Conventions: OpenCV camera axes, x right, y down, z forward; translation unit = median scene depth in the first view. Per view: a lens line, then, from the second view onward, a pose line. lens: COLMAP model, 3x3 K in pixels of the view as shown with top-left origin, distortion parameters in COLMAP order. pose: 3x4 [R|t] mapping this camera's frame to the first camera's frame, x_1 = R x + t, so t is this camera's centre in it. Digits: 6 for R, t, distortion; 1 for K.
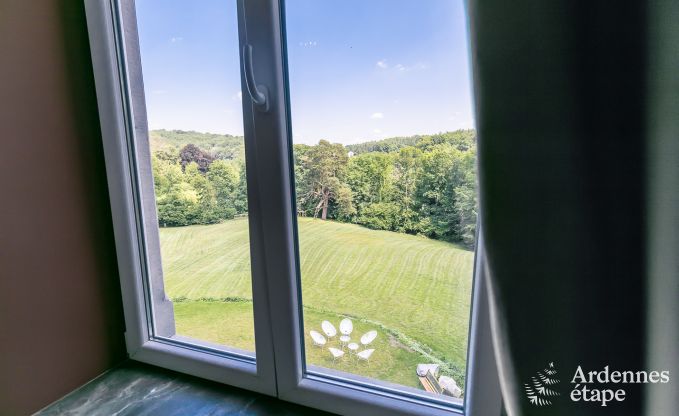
lens RADIAL K [[303.6, 0, 339.5], [0, 303.6, 208.0], [0, 0, 1]] dist [0.000041, 0.000030]
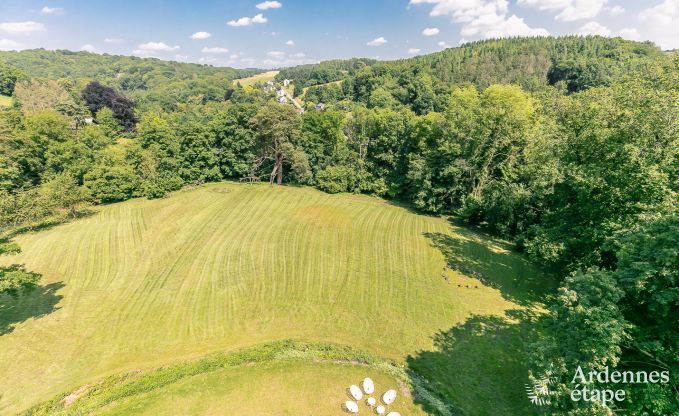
lens RADIAL K [[303.6, 0, 339.5], [0, 303.6, 208.0], [0, 0, 1]] dist [0.000041, 0.000030]
pose [[0.978568, -0.090930, 0.184762, -0.053374], [0.043506, 0.968266, 0.246104, -0.129685], [-0.201277, -0.232792, 0.951470, -0.000972]]
